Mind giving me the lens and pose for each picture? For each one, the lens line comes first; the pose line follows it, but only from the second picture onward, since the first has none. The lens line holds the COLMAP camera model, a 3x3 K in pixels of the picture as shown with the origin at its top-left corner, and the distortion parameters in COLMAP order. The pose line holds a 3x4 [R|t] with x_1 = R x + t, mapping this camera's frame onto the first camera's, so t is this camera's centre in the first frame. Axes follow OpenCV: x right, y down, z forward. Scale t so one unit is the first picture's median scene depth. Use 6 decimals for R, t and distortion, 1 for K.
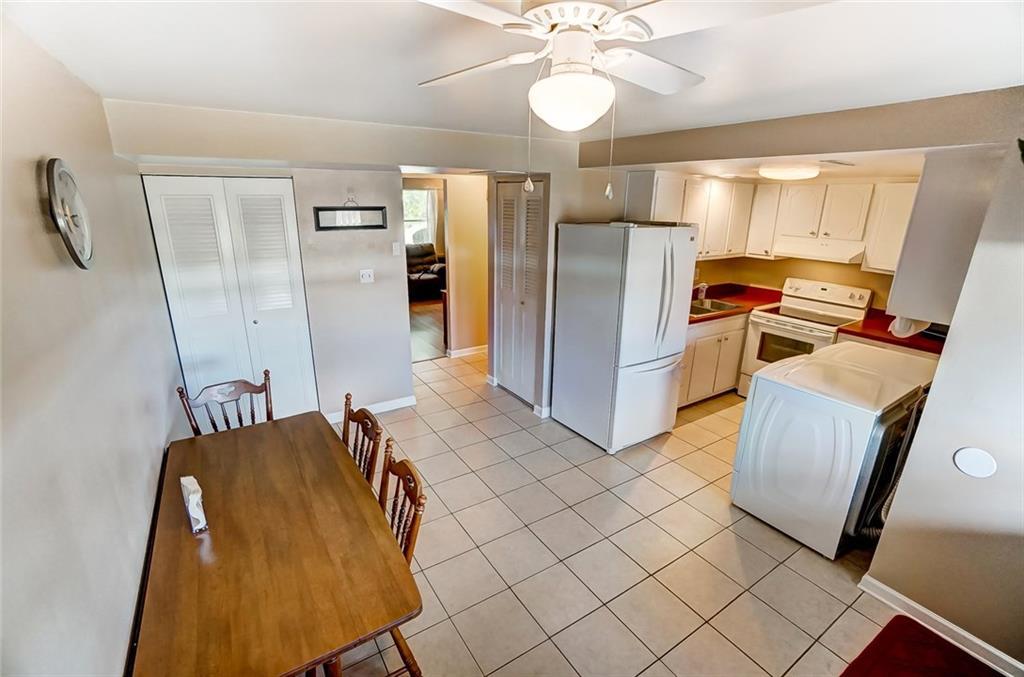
lens RADIAL K [[460.9, 0, 505.6], [0, 460.9, 337.2], [0, 0, 1]] dist [-0.028698, 0.002157]
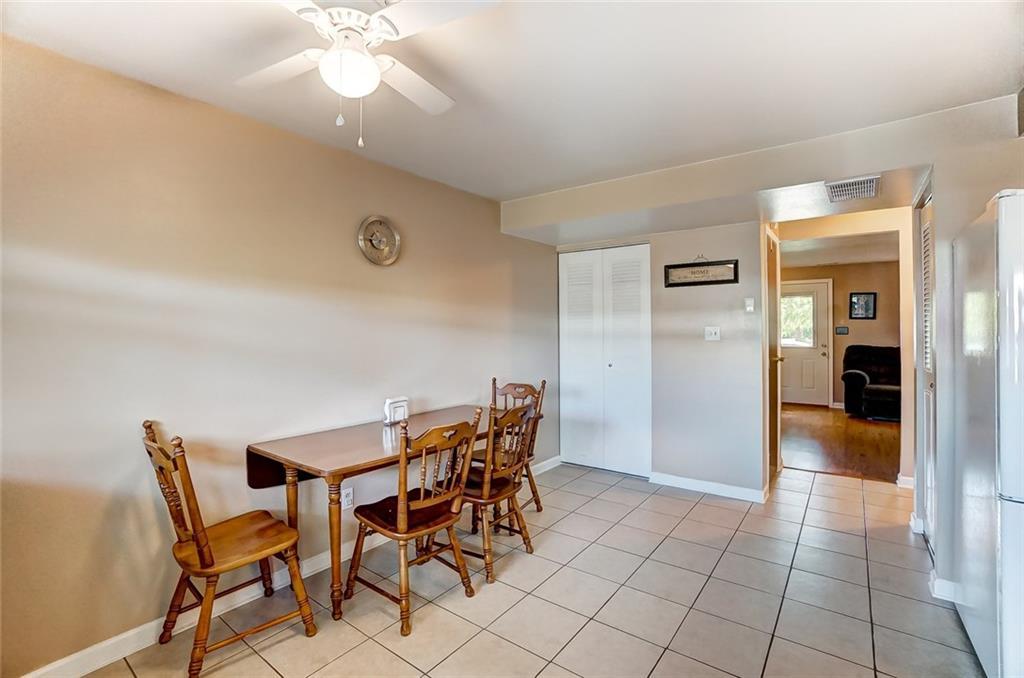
lens RADIAL K [[460.9, 0, 508.5], [0, 460.9, 332.0], [0, 0, 1]] dist [-0.028698, 0.002157]
pose [[0.335773, 0.011068, -0.941878, 1.283499], [-0.261690, 0.961663, -0.081990, 0.146595], [0.904862, 0.274010, 0.325797, 0.915211]]
